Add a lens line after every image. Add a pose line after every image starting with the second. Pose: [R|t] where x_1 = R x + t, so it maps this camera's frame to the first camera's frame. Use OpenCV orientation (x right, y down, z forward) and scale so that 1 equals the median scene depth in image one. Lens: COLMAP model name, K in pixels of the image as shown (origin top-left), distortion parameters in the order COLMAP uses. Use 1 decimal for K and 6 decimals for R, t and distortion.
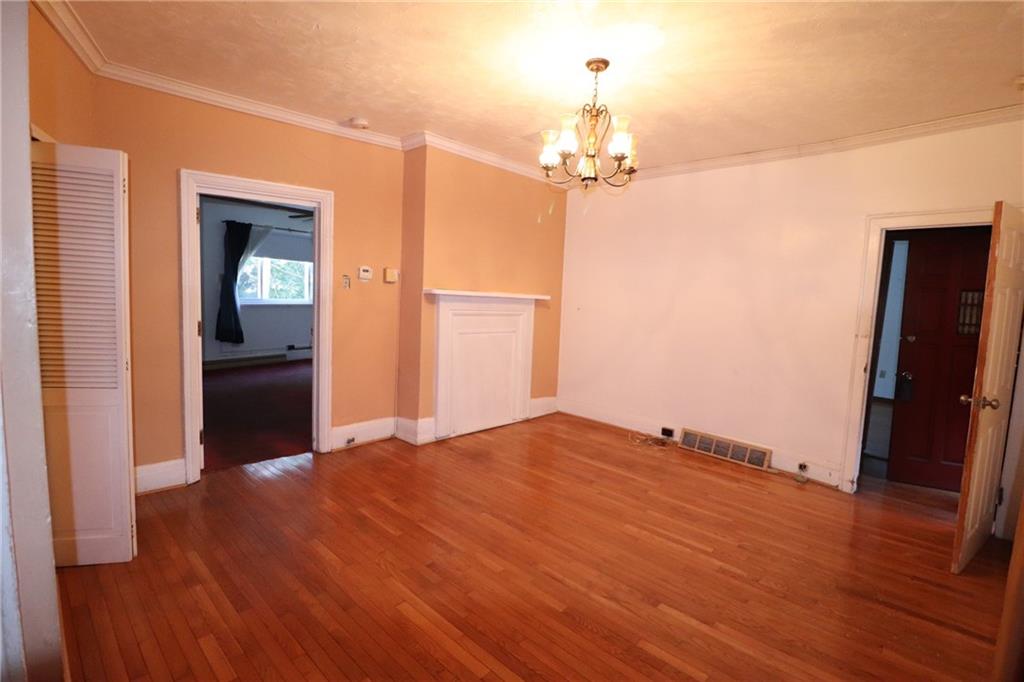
lens RADIAL K [[480.0, 0, 518.0], [0, 480.0, 336.5], [0, 0, 1]] dist [-0.009145, -0.003489]
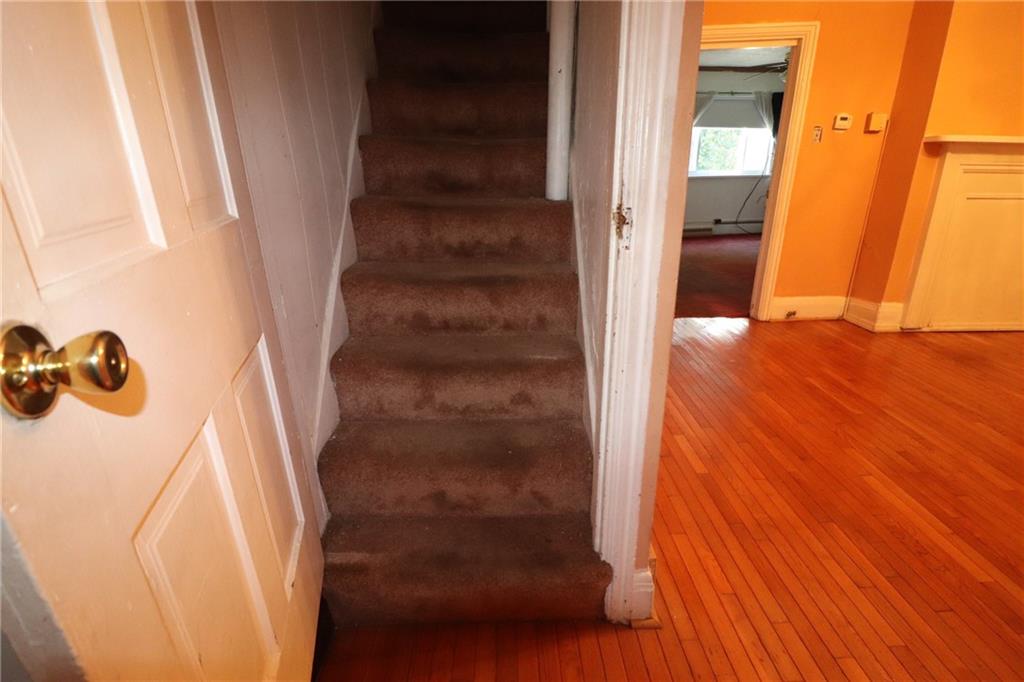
lens RADIAL K [[480.0, 0, 512.0], [0, 480.0, 337.3], [0, 0, 1]] dist [-0.009145, -0.003489]
pose [[0.691263, 0.195262, -0.695721, -0.062393], [-0.022891, 0.968233, 0.249001, 0.038902], [0.722241, -0.156200, 0.673773, -0.044024]]
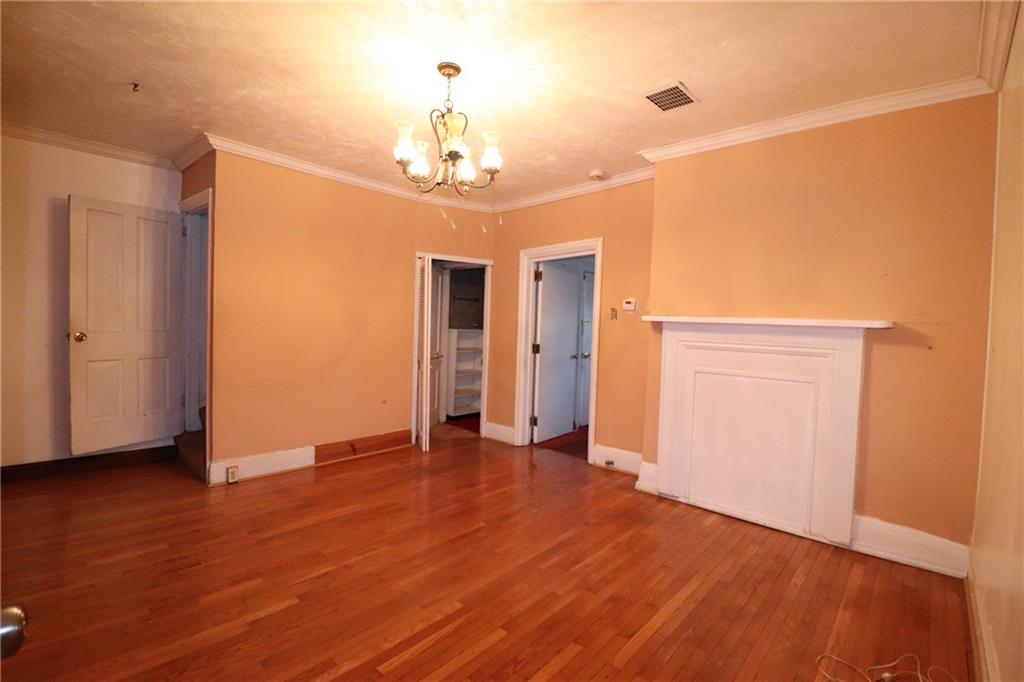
lens RADIAL K [[480.0, 0, 511.8], [0, 480.0, 335.1], [0, 0, 1]] dist [-0.009145, -0.003489]
pose [[0.001986, -0.024432, -0.999700, 0.703857], [-0.121016, 0.992348, -0.024492, -0.010399], [0.992649, 0.121028, -0.000986, 0.738802]]
